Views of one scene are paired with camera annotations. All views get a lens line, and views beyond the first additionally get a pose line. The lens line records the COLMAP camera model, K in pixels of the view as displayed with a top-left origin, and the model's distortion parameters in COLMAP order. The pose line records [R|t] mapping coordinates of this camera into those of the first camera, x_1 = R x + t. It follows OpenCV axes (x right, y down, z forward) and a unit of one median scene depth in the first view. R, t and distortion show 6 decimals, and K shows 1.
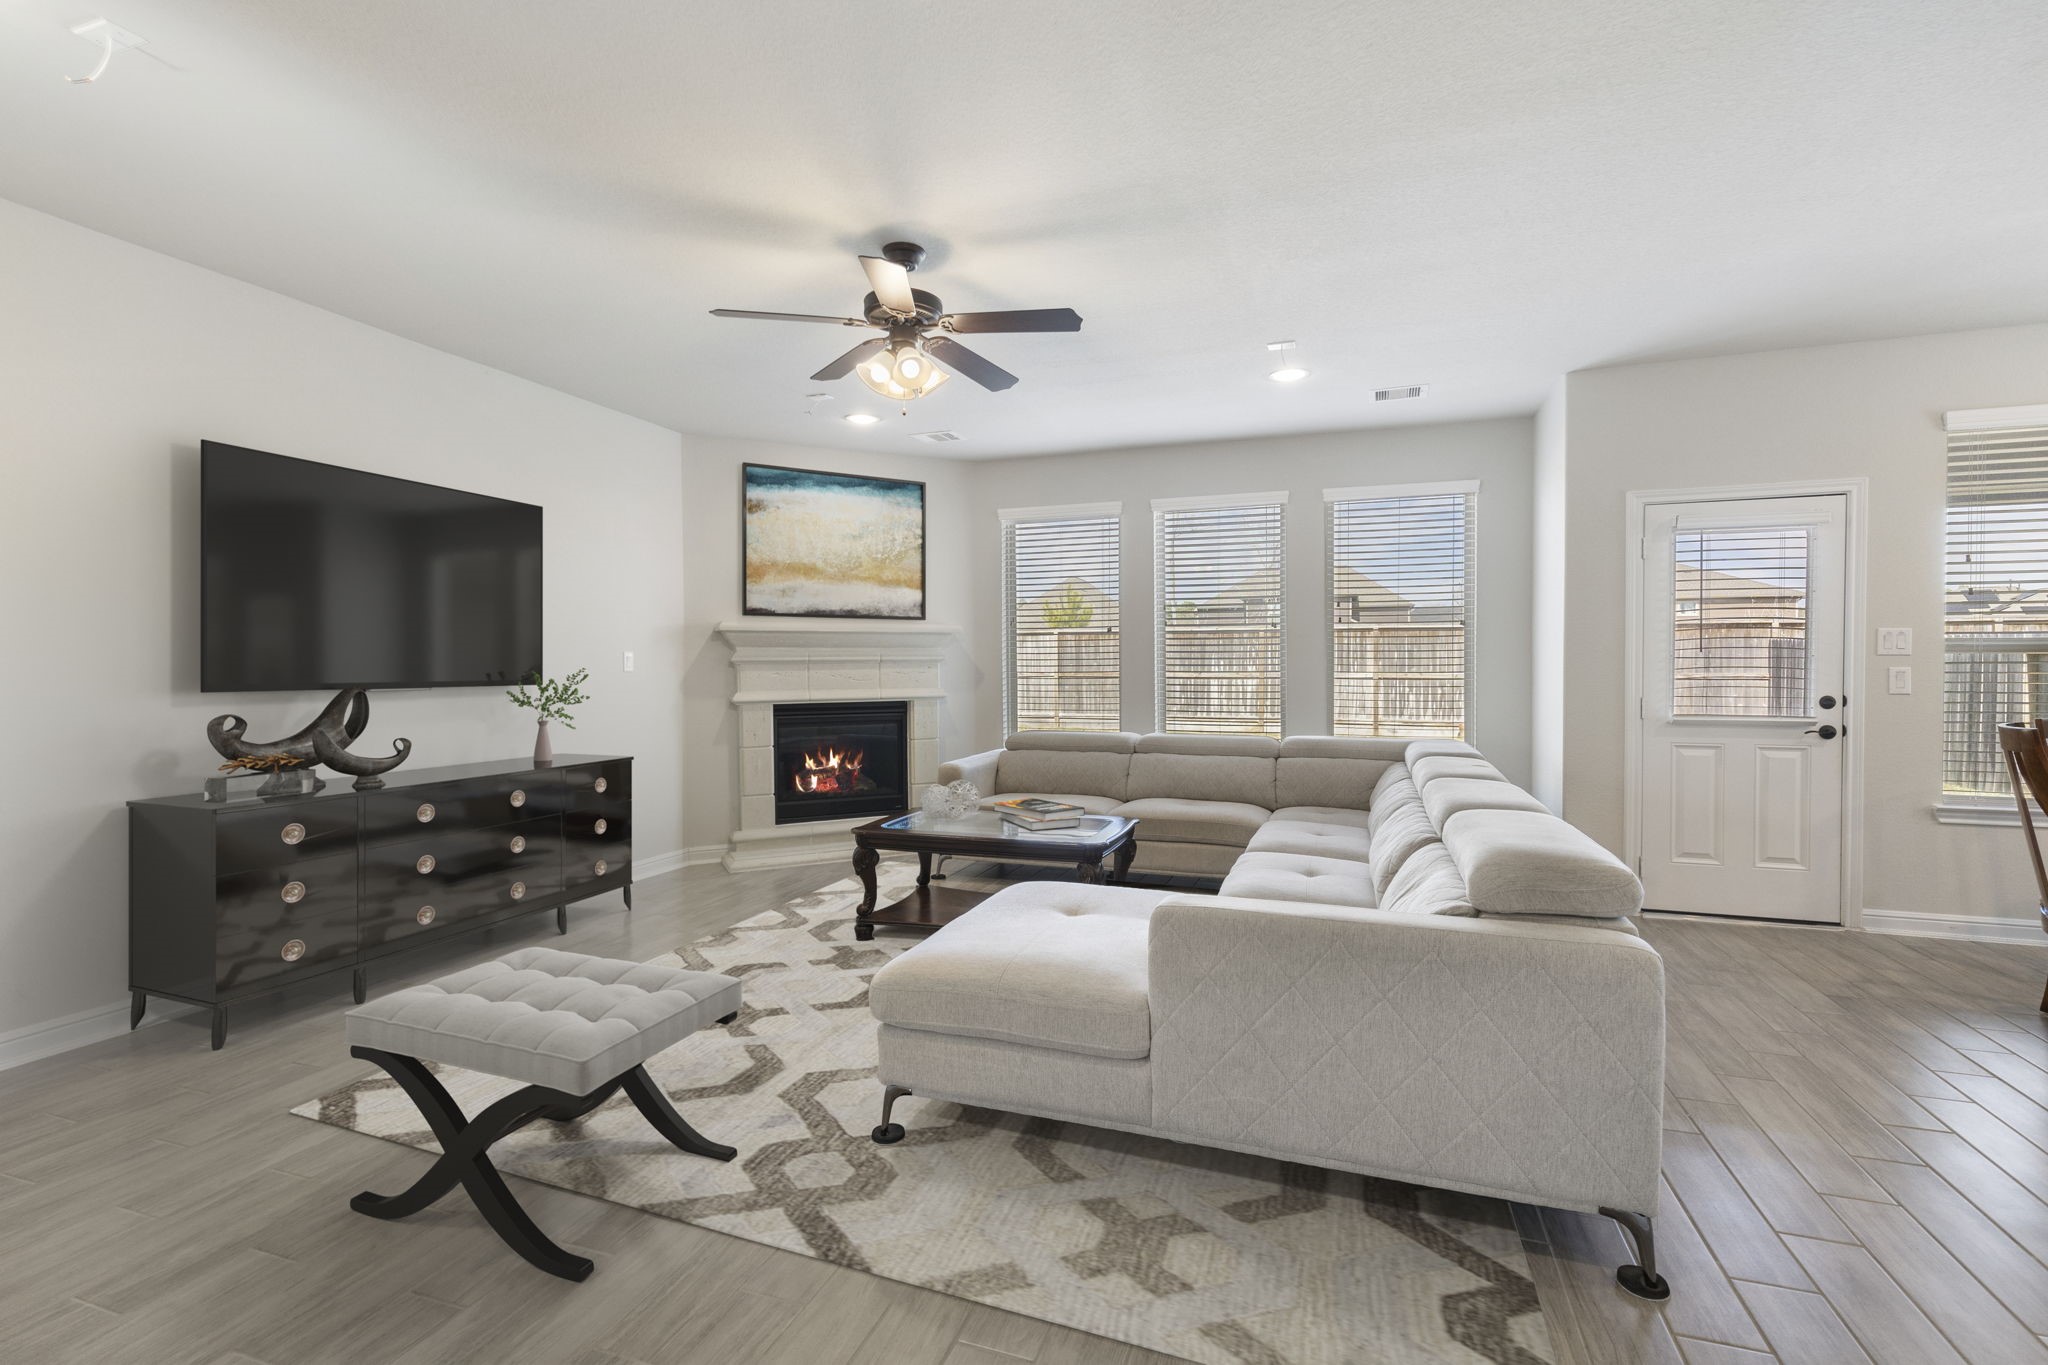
lens RADIAL K [[913.1, 0, 1026.1], [0, 913.1, 664.6], [0, 0, 1]] dist [-0.000589, -0.000313]
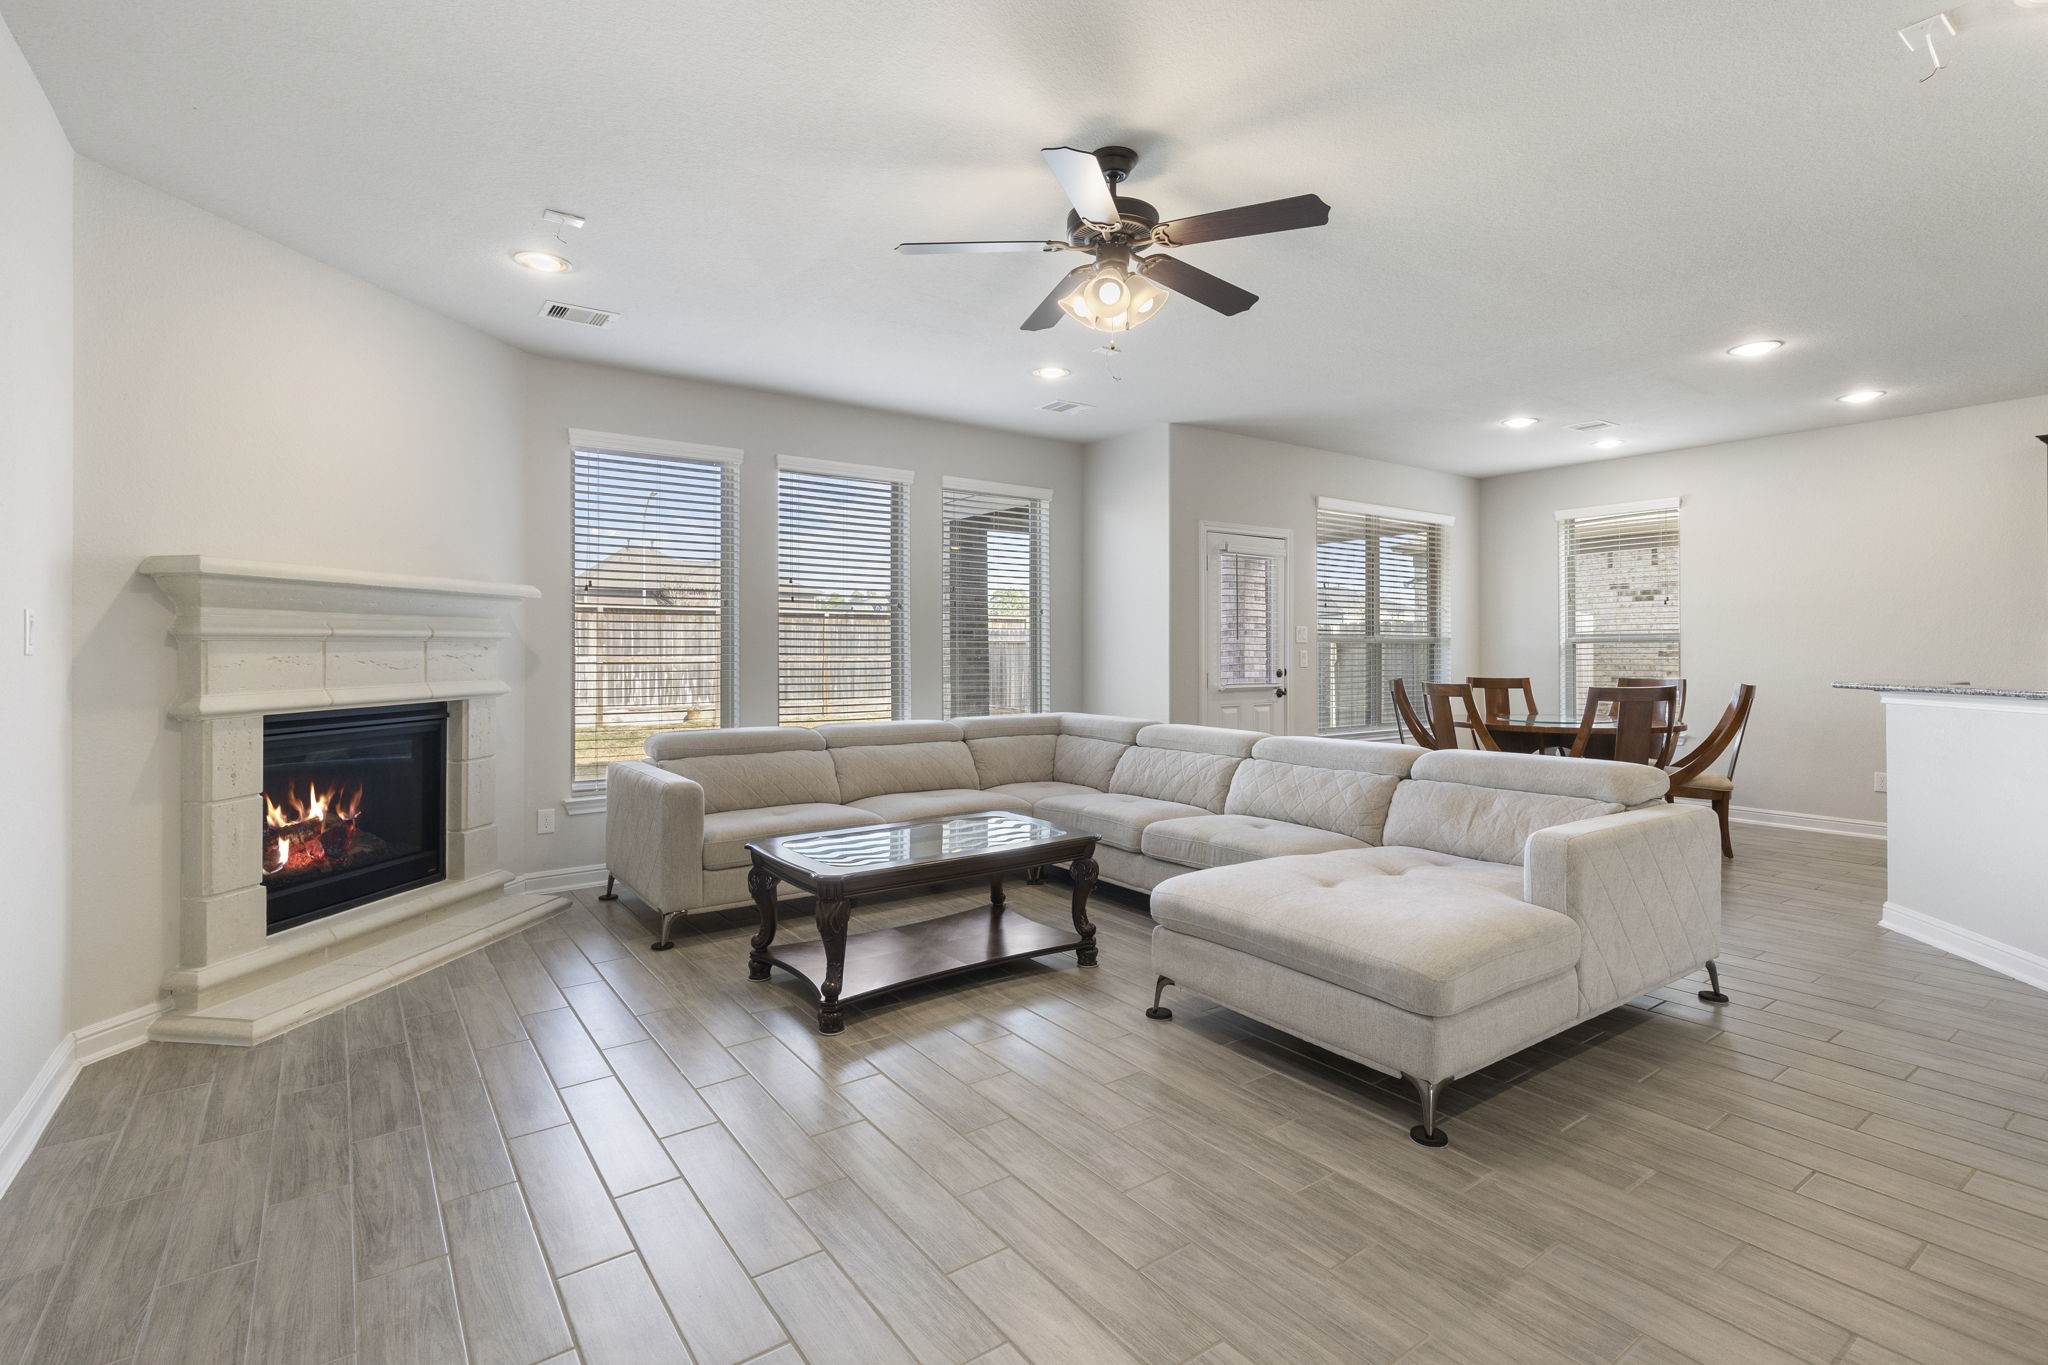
lens RADIAL K [[949.3, 0, 970.6], [0, 949.3, 635.7], [0, 0, 1]] dist [0.002448, 0.000028]
pose [[0.584610, 0.017102, 0.811135, -0.498367], [-0.002128, 0.999807, -0.019546, 0.006939], [-0.811312, 0.009700, 0.584533, 0.334785]]
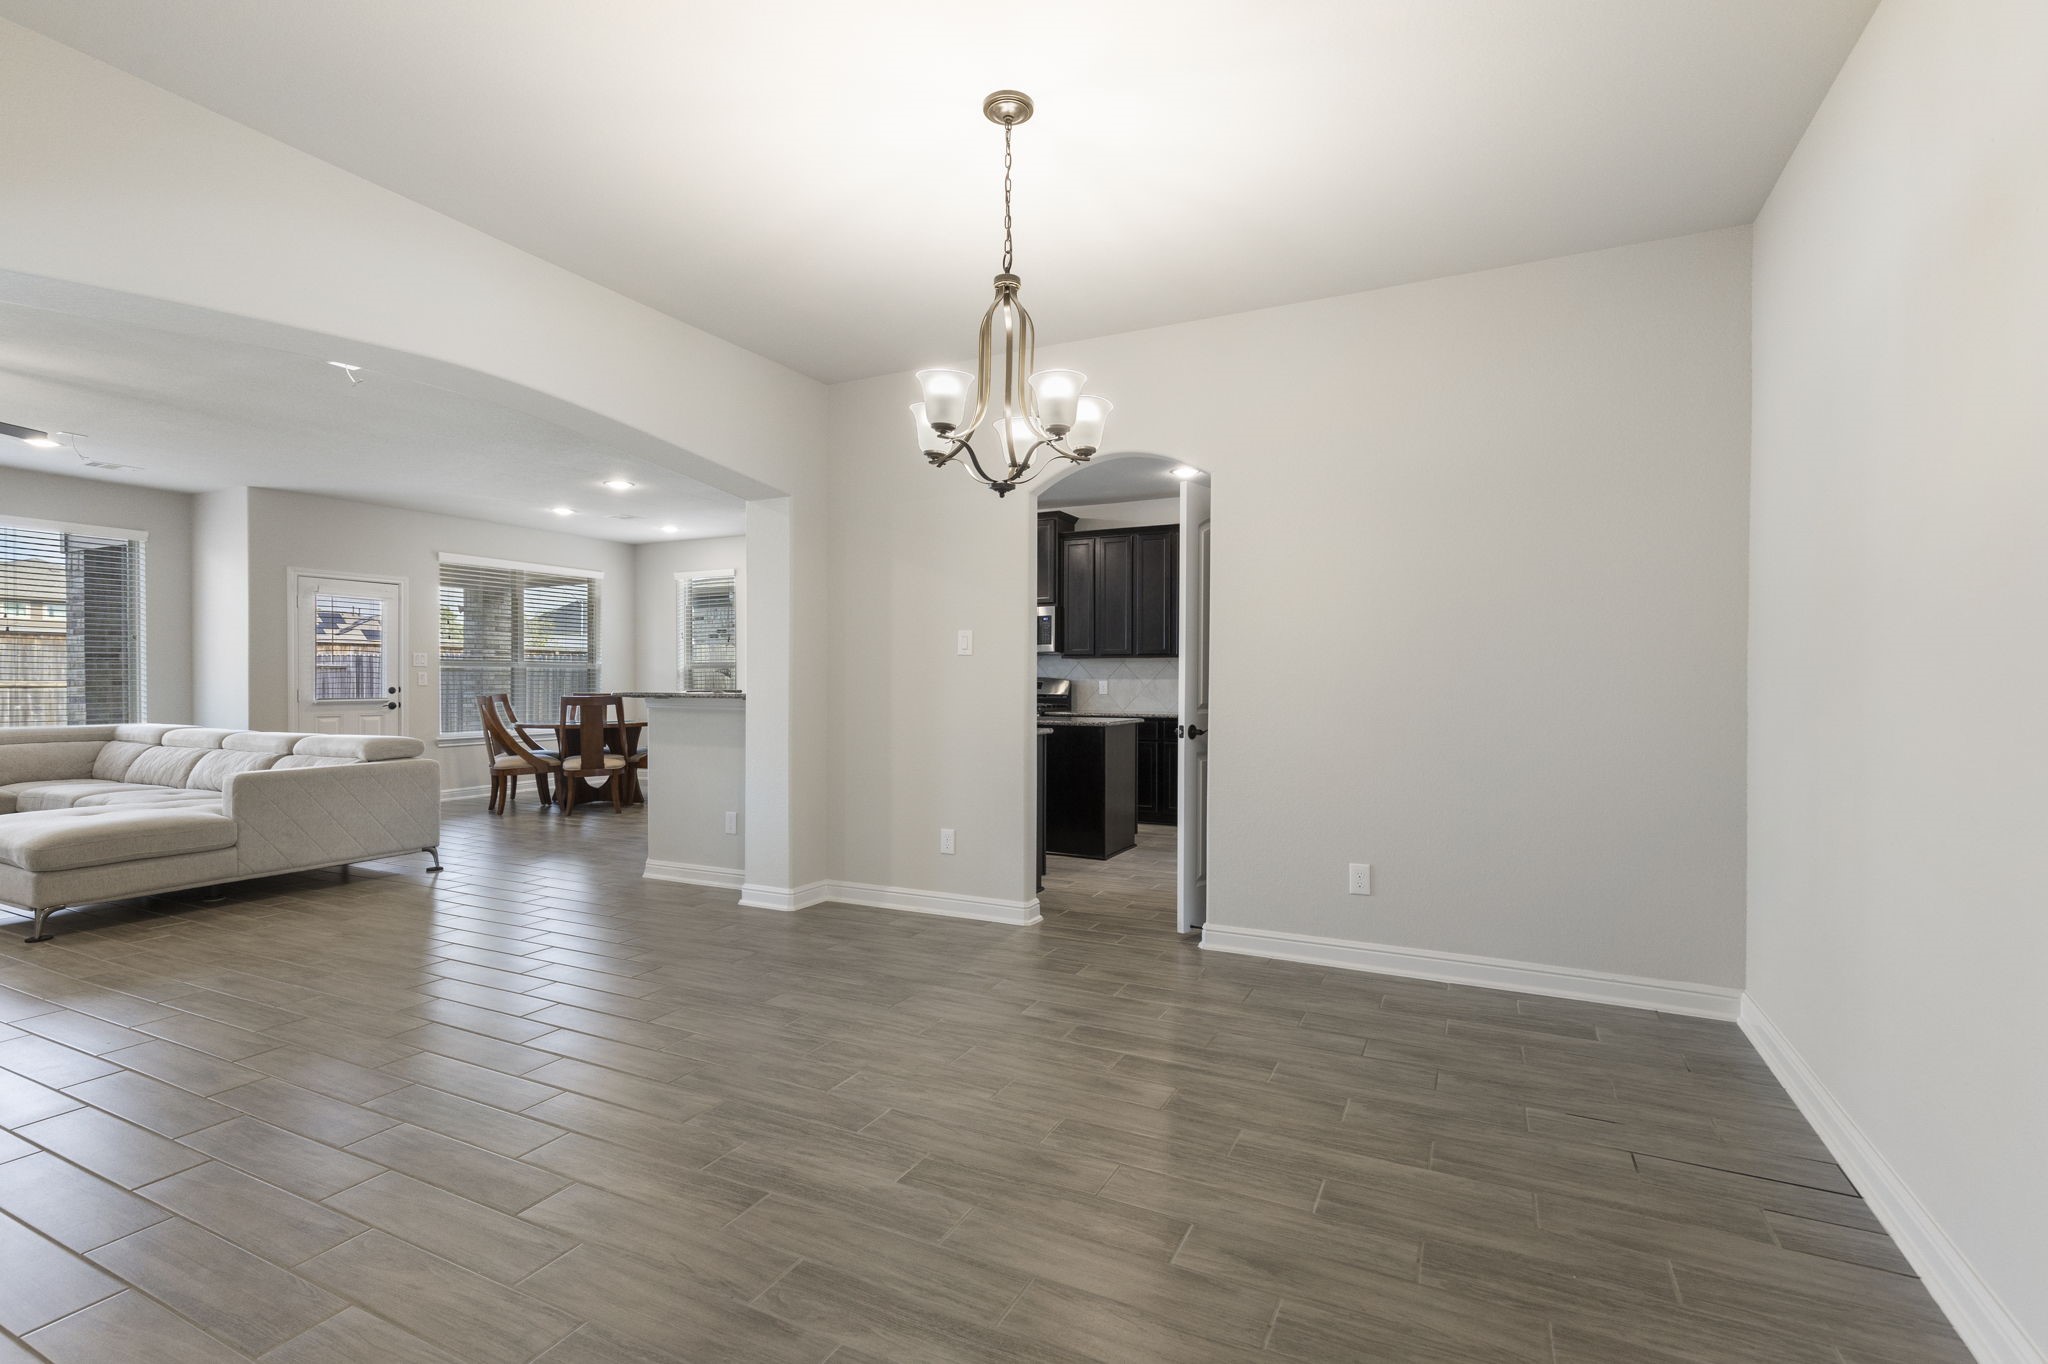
lens RADIAL K [[920.9, 0, 1021.9], [0, 920.9, 683.9], [0, 0, 1]] dist [-0.002818, -0.000818]
pose [[0.102308, 0.001319, 0.994752, -0.647114], [0.001953, 0.999997, -0.001527, 0.022861], [-0.994751, 0.002099, 0.102305, -0.372414]]
